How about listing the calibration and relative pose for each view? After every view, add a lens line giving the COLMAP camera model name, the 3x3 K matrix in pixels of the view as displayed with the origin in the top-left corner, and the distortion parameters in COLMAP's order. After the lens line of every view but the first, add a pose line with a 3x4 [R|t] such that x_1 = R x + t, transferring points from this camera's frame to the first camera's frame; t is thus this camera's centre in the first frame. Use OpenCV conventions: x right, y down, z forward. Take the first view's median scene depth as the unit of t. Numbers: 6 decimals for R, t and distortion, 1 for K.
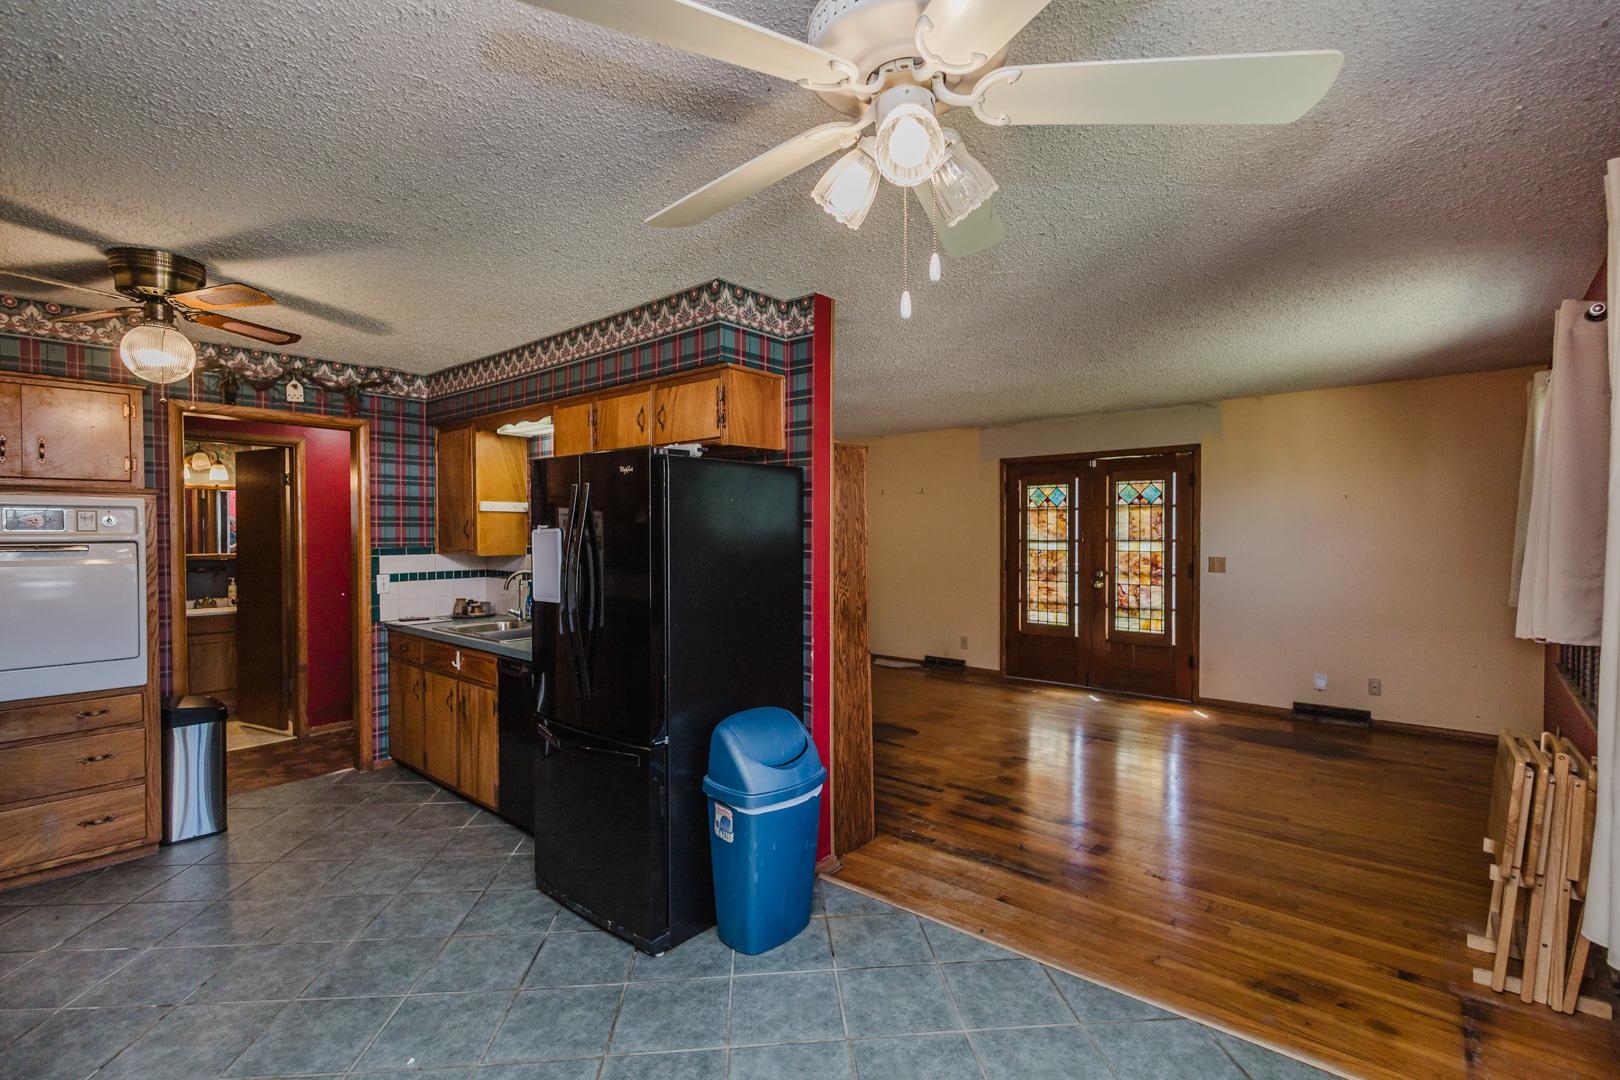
lens RADIAL K [[741.9, 0, 810.0], [0, 741.9, 540.0], [0, 0, 1]] dist [0.001141, -0.000703]
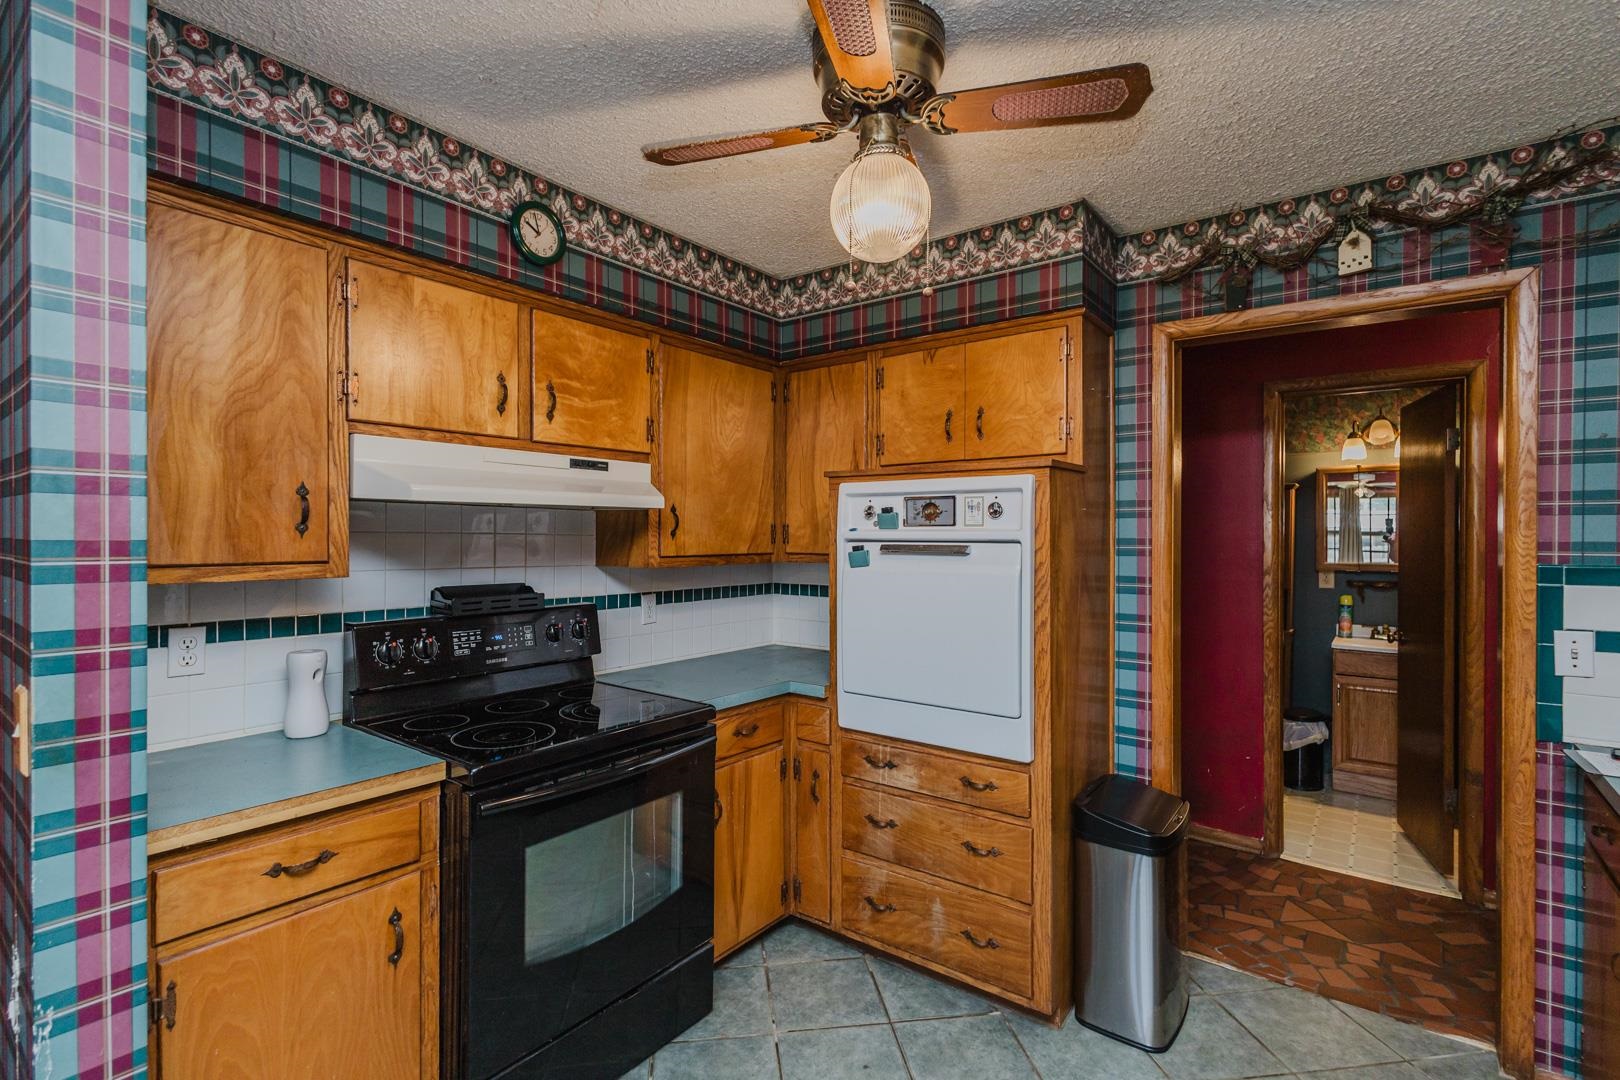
lens RADIAL K [[753.1, 0, 811.7], [0, 753.1, 536.5], [0, 0, 1]] dist [0.023560, -0.010077]
pose [[0.061230, 0.008697, -0.998086, -0.193742], [-0.012586, 0.999889, 0.007940, -0.004525], [0.998044, 0.012076, 0.061333, 0.600481]]
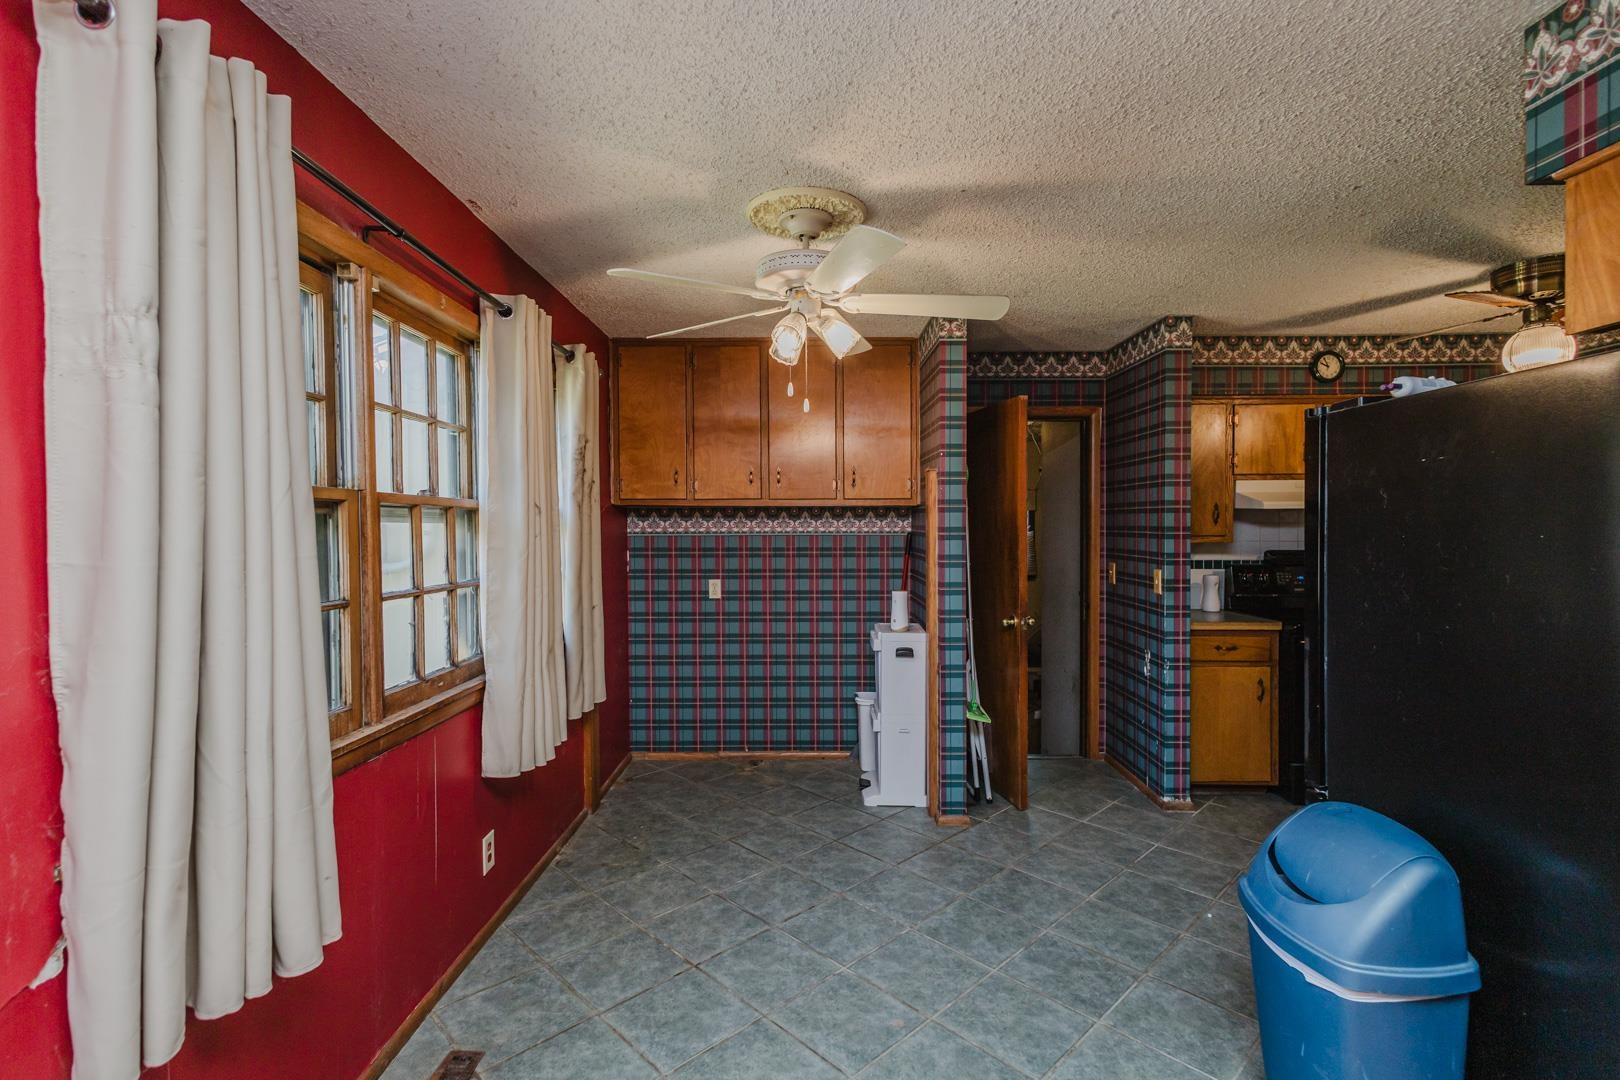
lens RADIAL K [[750.1, 0, 802.8], [0, 750.1, 539.1], [0, 0, 1]] dist [0.021918, -0.009867]
pose [[-0.763506, 0.020307, -0.645482, 0.433480], [0.002653, 0.999596, 0.028310, -0.008653], [0.645796, 0.019902, -0.763251, 0.756891]]
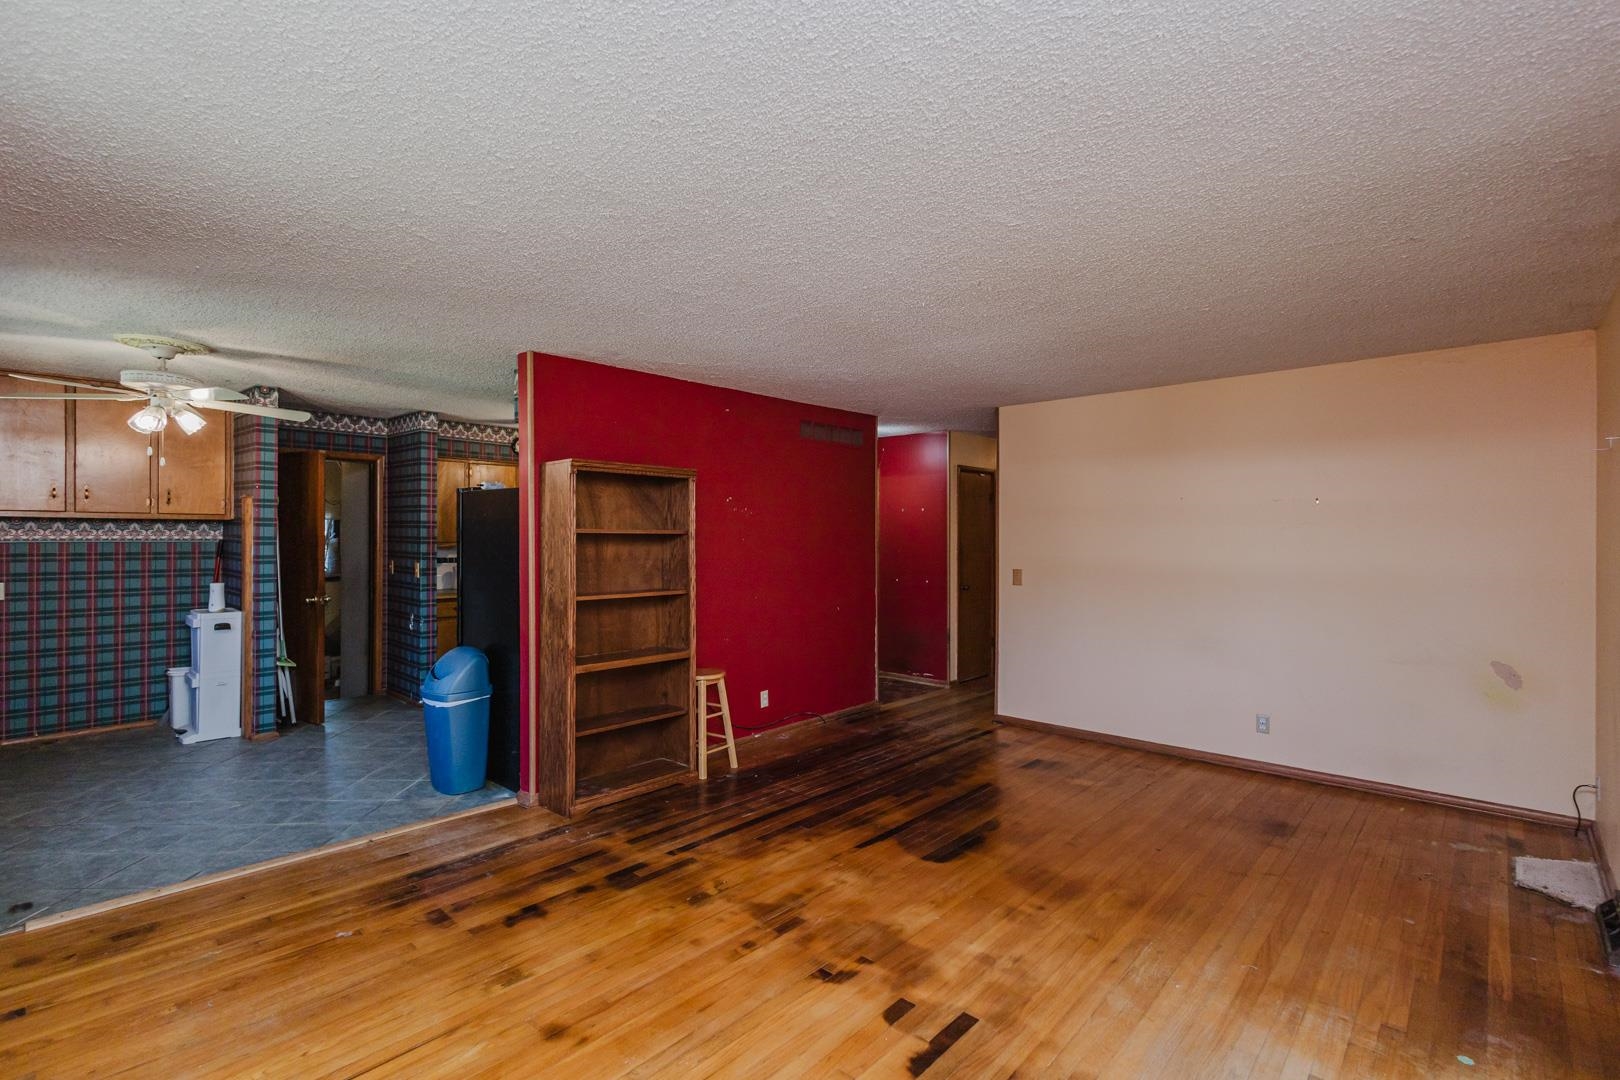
lens RADIAL K [[753.1, 0, 811.7], [0, 753.1, 536.5], [0, 0, 1]] dist [0.023560, -0.010077]
pose [[-0.023693, 0.010141, -0.999668, 0.990568], [-0.015365, 0.999827, 0.010506, -0.024775], [0.999601, 0.015609, -0.023533, 1.149262]]
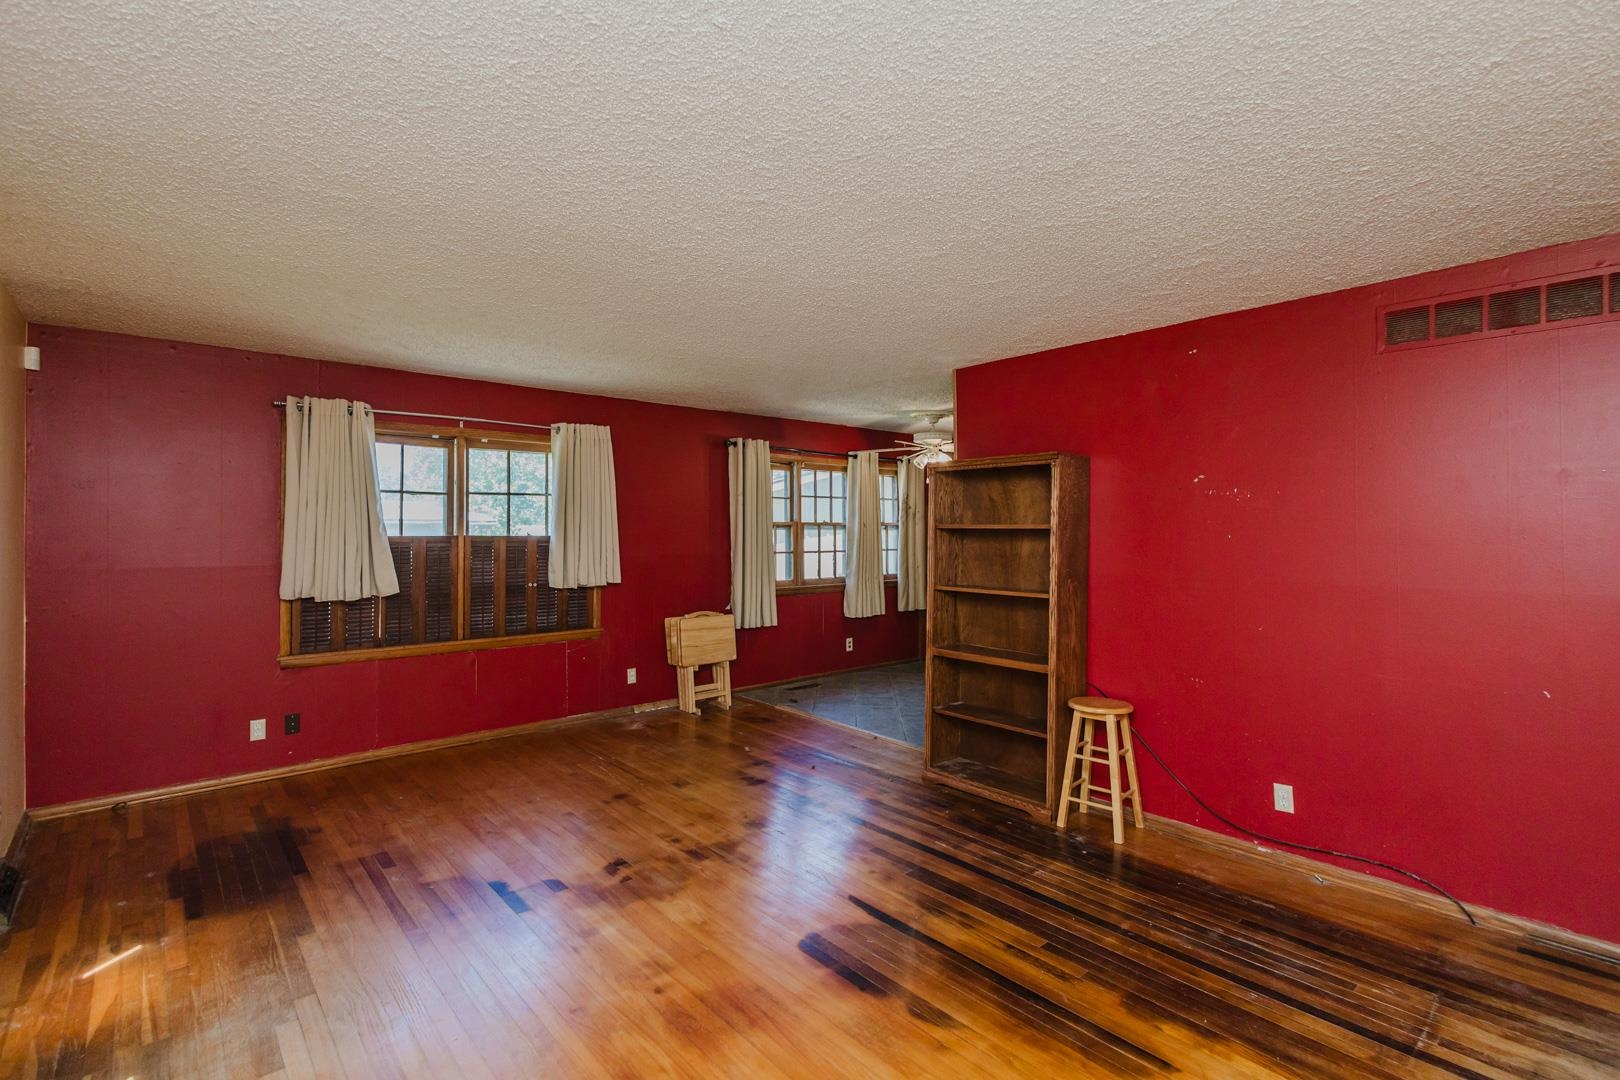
lens RADIAL K [[750.1, 0, 802.8], [0, 750.1, 539.1], [0, 0, 1]] dist [0.021918, -0.009867]
pose [[-0.990165, 0.001345, 0.139896, 0.093197], [0.004329, 0.999769, 0.021029, -0.023042], [-0.139836, 0.021428, -0.989943, 1.890462]]
